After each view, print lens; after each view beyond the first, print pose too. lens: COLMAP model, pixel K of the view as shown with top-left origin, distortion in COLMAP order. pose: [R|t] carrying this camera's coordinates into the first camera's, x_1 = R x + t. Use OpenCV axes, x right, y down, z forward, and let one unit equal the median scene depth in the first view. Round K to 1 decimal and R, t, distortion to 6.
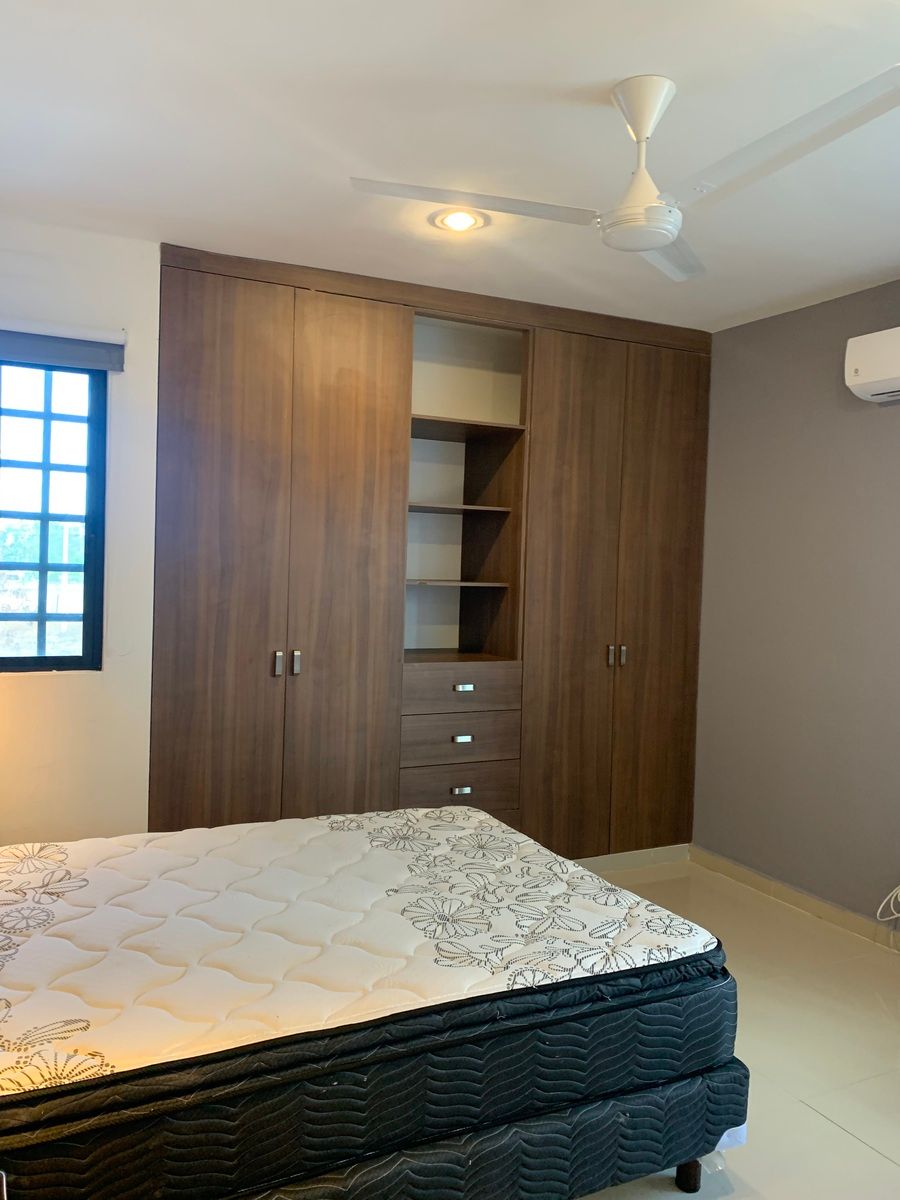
lens RADIAL K [[918.9, 0, 450.0], [0, 918.9, 600.0], [0, 0, 1]] dist [0.022409, -0.009883]
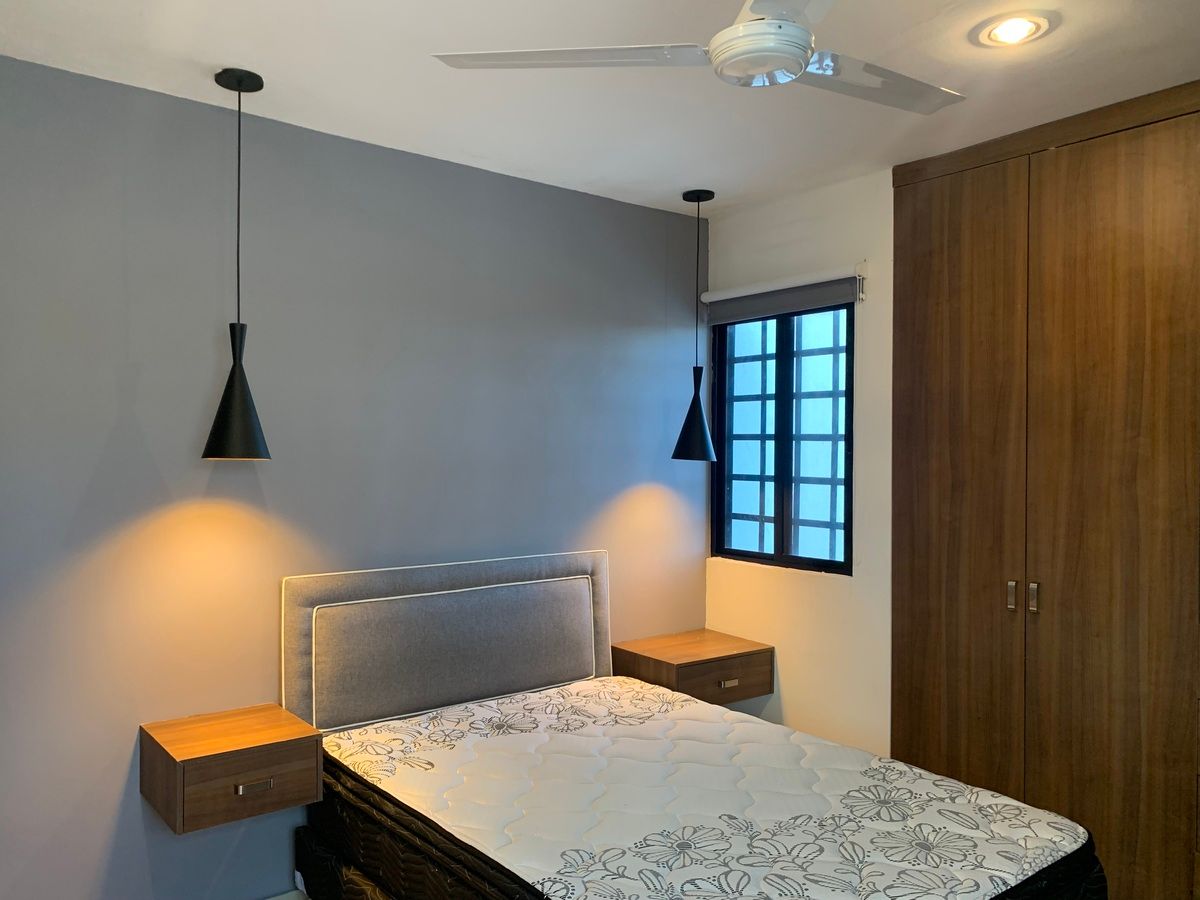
lens RADIAL K [[918.9, 0, 574.5], [0, 918.9, 457.7], [0, 0, 1]] dist [0.022409, -0.009883]
pose [[0.214184, -0.023945, -0.976500, 0.625566], [-0.045323, 0.998379, -0.034422, -0.011113], [0.975741, 0.051630, 0.212752, 0.460673]]
